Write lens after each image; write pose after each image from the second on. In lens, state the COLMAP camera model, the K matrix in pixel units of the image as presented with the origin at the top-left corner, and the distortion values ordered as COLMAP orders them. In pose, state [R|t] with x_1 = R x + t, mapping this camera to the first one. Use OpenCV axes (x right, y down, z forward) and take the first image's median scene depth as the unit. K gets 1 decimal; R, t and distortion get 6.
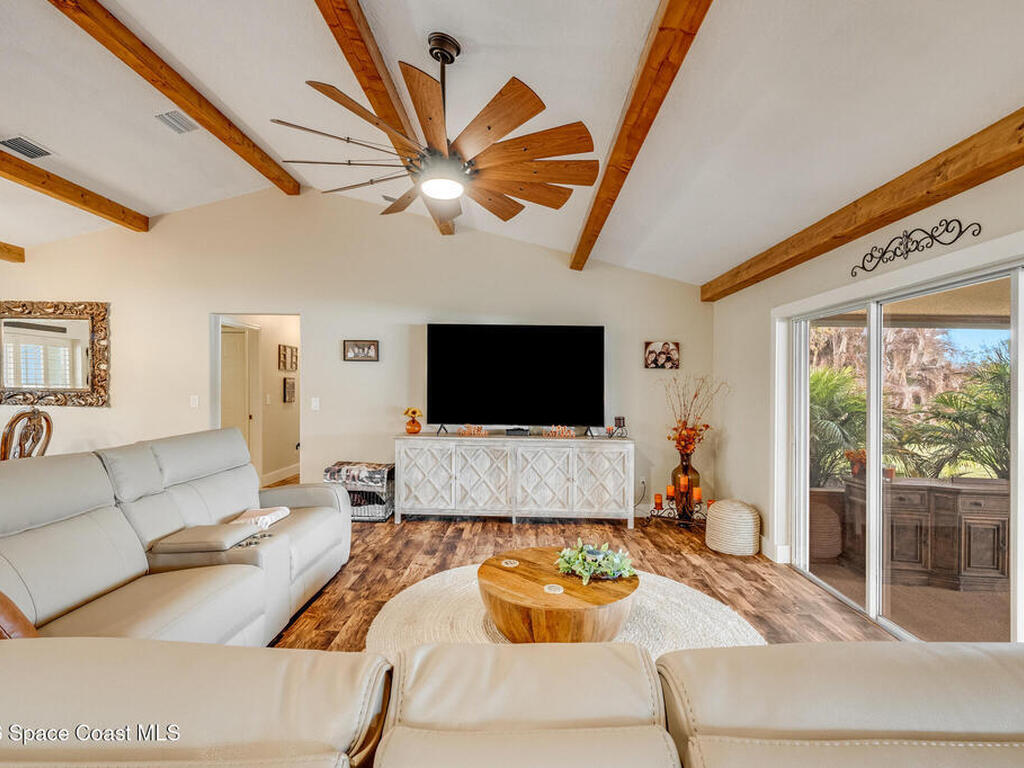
lens RADIAL K [[511.4, 0, 512.0], [0, 511.4, 384.0], [0, 0, 1]] dist [-0.000834, -0.000426]
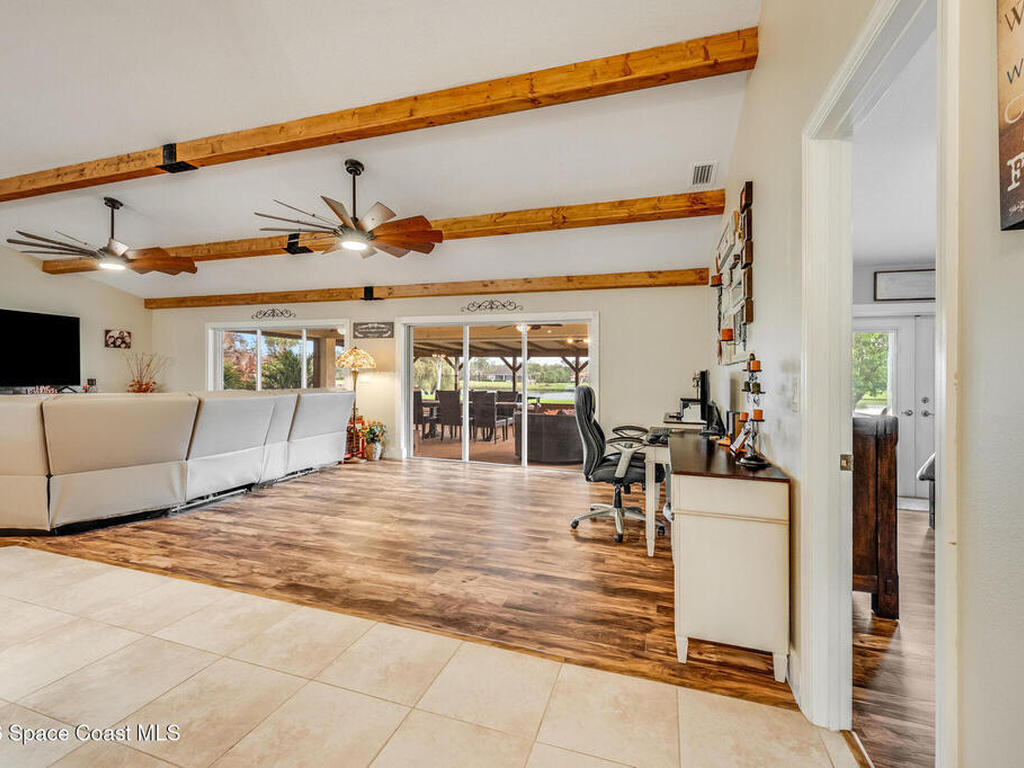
lens RADIAL K [[457.7, 0, 515.4], [0, 457.7, 375.8], [0, 0, 1]] dist [0.001714, -0.000391]
pose [[0.291737, -0.009903, 0.956447, -0.698443], [-0.015204, 0.999772, 0.014989, 0.016178], [-0.956378, -0.018915, 0.291520, -0.578149]]
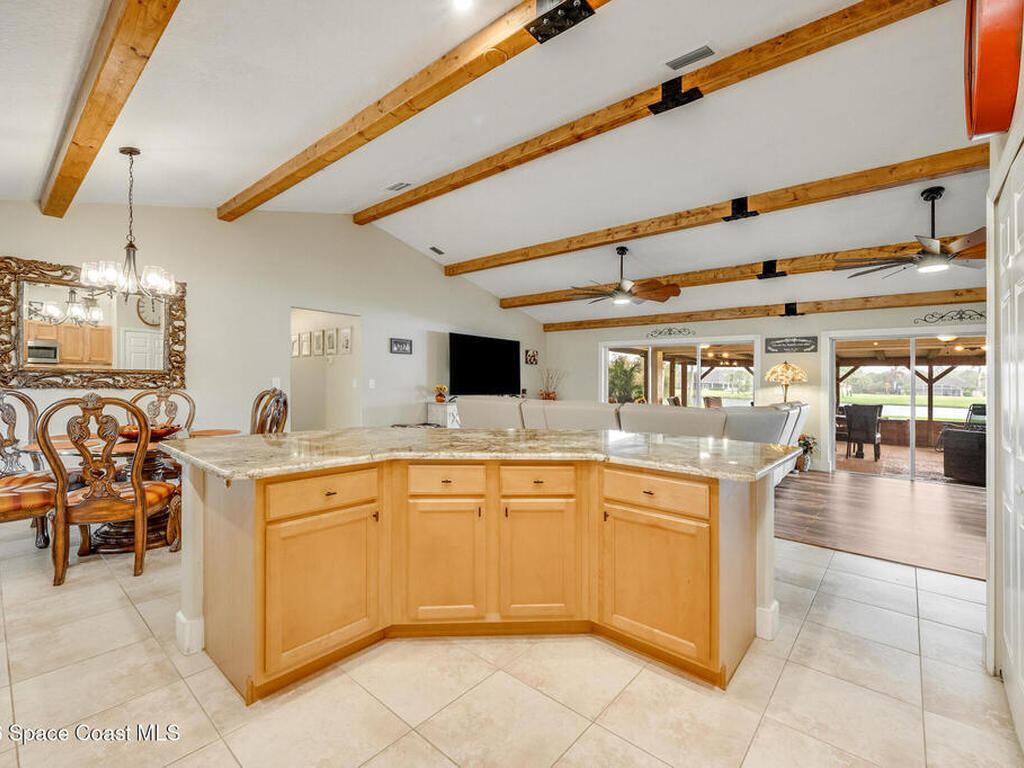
lens RADIAL K [[457.7, 0, 515.4], [0, 457.7, 375.8], [0, 0, 1]] dist [0.001714, -0.000391]
pose [[0.630116, 0.004978, 0.776485, -1.104245], [-0.012574, 0.999914, 0.003793, 0.008325], [-0.776399, -0.012154, 0.630124, -0.052592]]
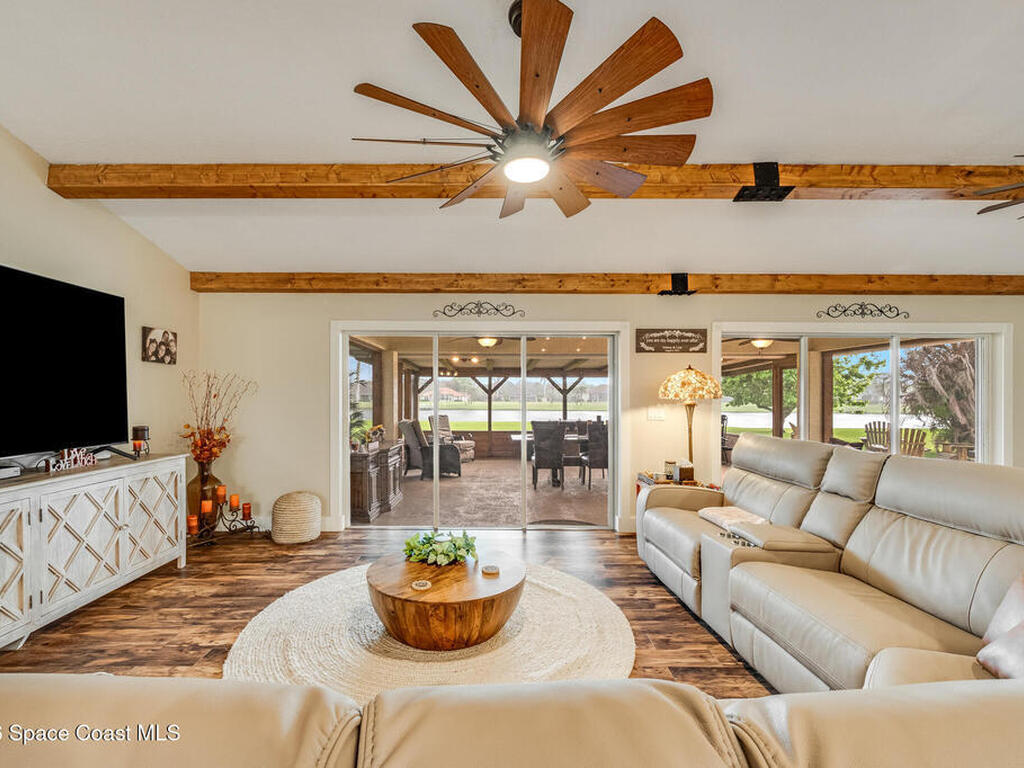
lens RADIAL K [[463.5, 0, 494.4], [0, 463.5, 388.8], [0, 0, 1]] dist [0.001382, -0.000531]
pose [[-0.018456, 0.000219, 0.999830, -0.442838], [-0.008950, 0.999960, -0.000384, 0.005968], [-0.999790, -0.008956, -0.018453, 0.491986]]
